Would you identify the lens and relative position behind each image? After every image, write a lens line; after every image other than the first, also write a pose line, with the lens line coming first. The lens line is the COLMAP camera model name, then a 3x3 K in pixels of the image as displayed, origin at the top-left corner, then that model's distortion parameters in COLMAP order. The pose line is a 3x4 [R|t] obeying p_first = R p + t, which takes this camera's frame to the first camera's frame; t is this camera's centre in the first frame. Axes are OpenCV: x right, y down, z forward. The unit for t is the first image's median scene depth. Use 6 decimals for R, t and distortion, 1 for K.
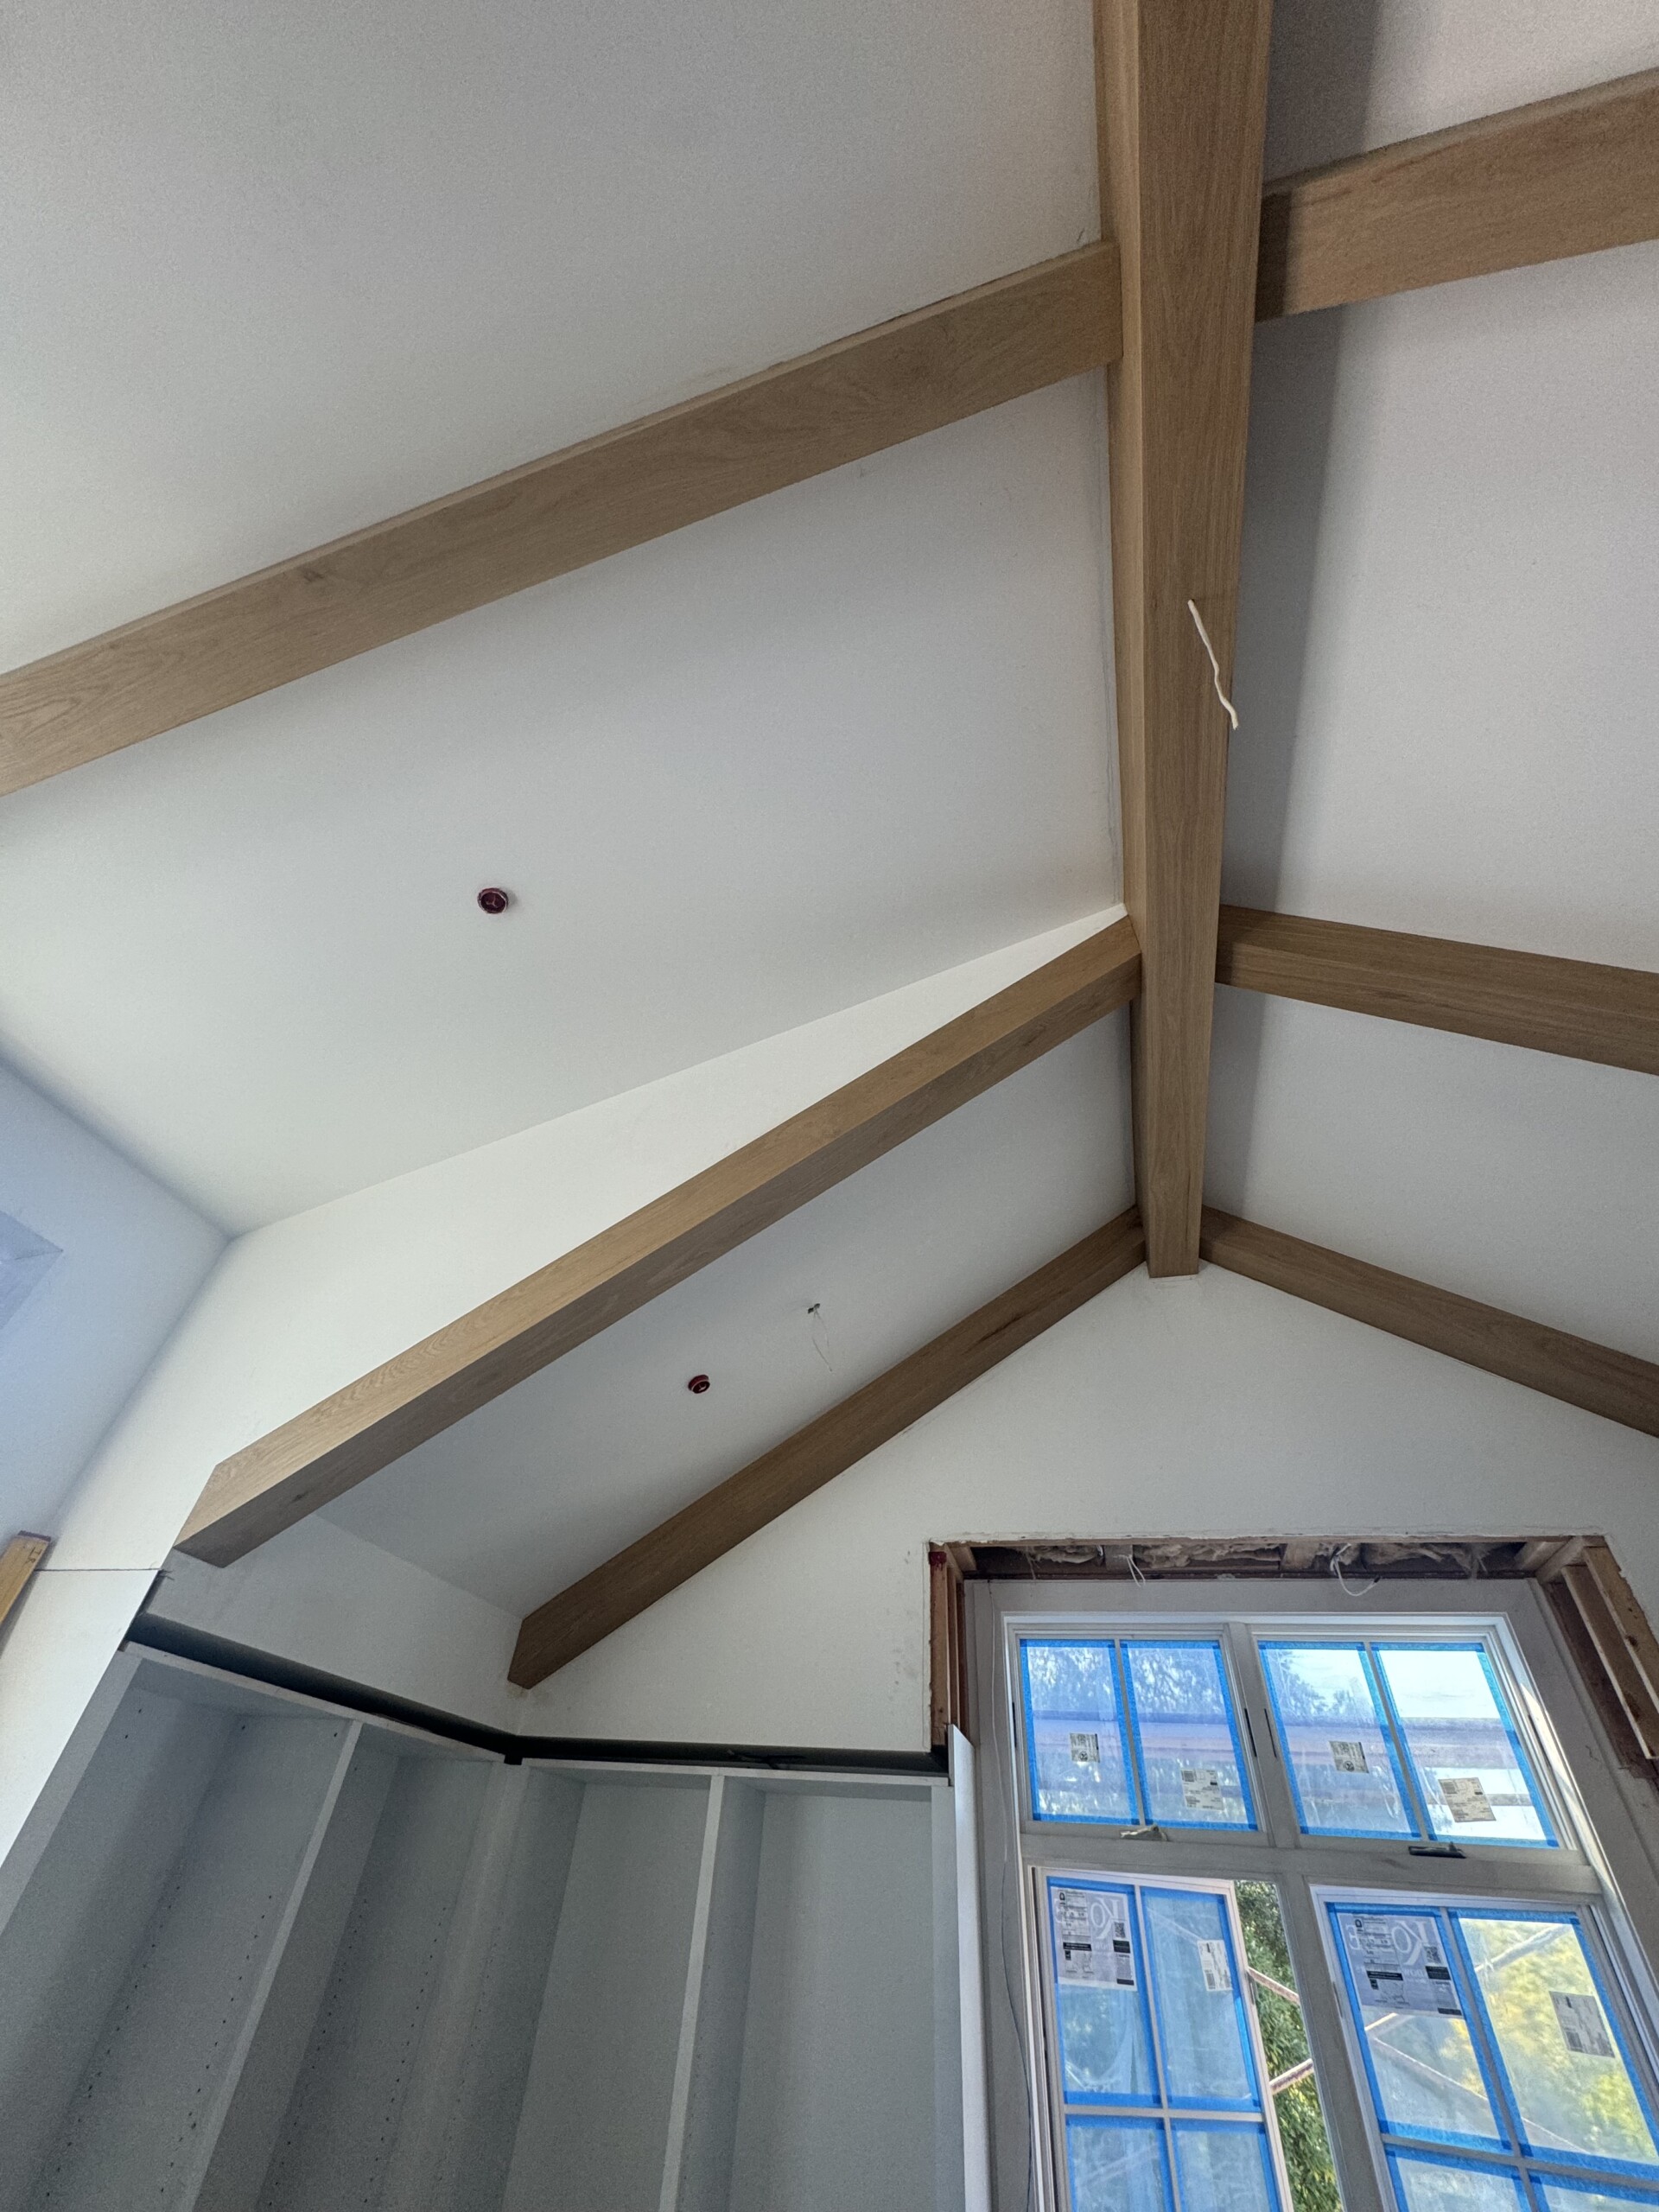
lens RADIAL K [[880.2, 0, 828.4], [0, 880.2, 1097.2], [0, 0, 1]] dist [0.000803, -0.000218]
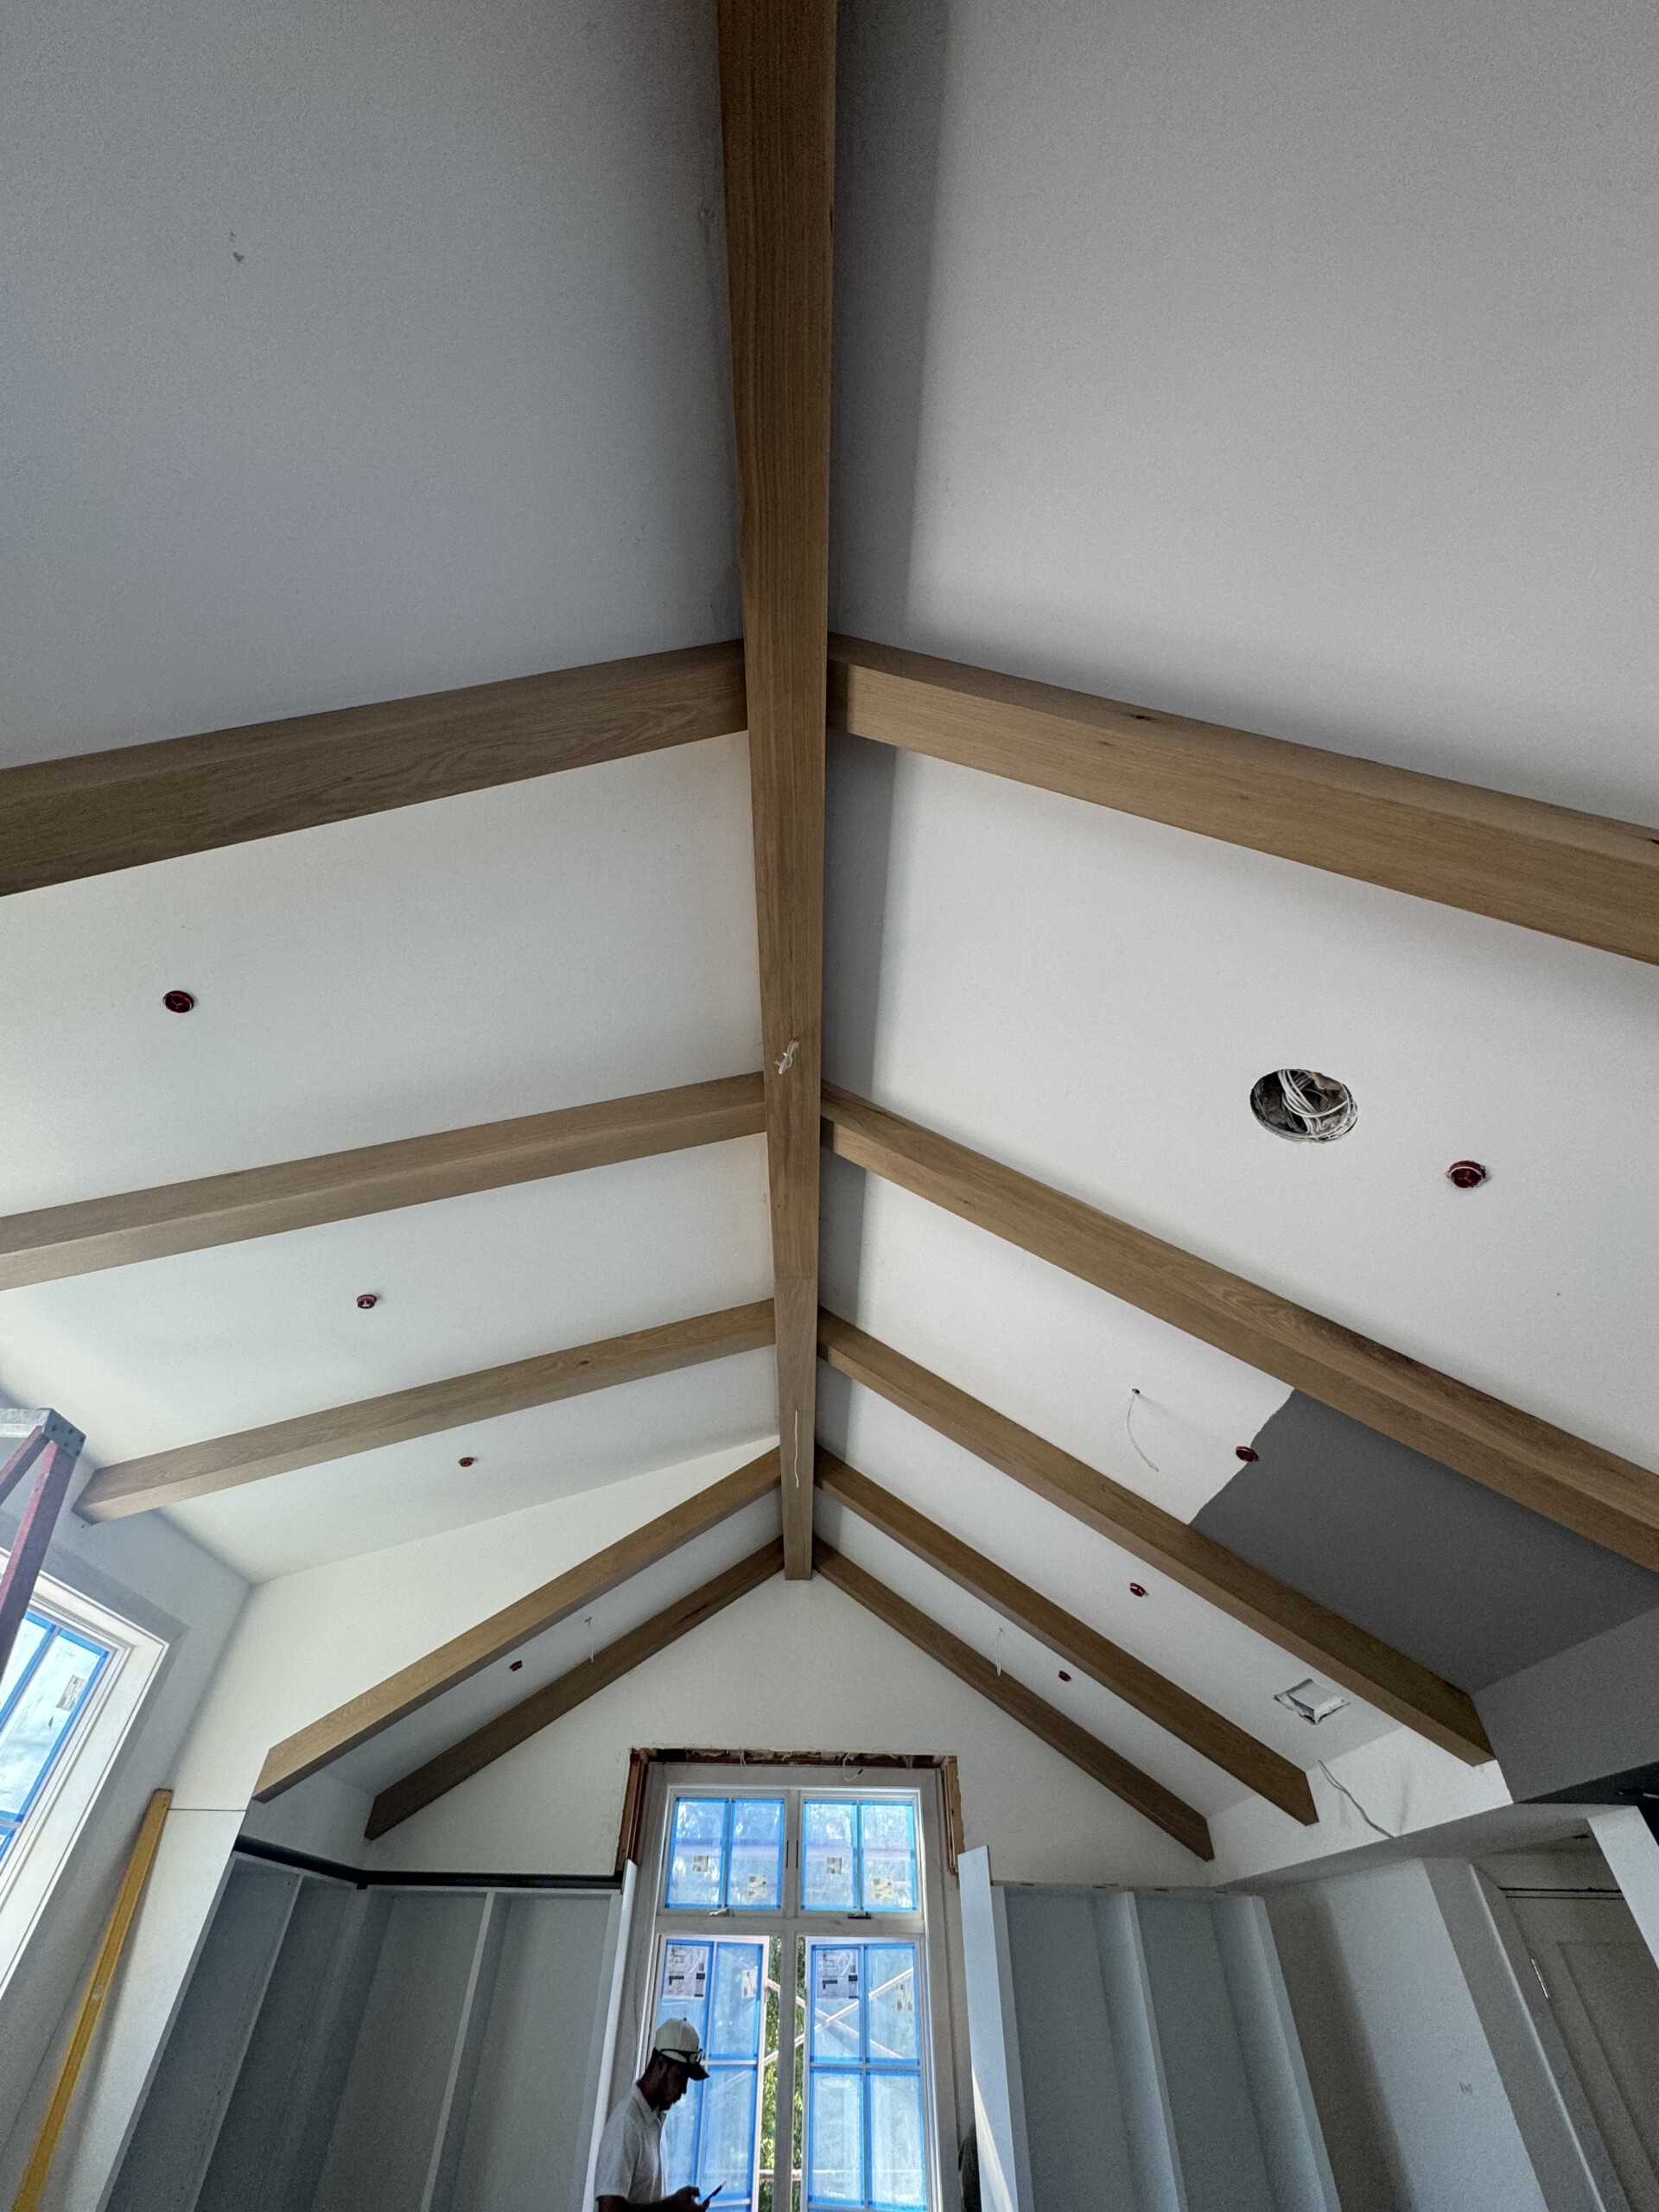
lens RADIAL K [[880.2, 0, 818.0], [0, 880.2, 1108.4], [0, 0, 1]] dist [0.000803, -0.000218]
pose [[0.960636, 0.158186, 0.228375, -0.141751], [-0.151651, 0.987363, -0.046001, -0.787178], [-0.232766, 0.009557, 0.972486, -0.873214]]
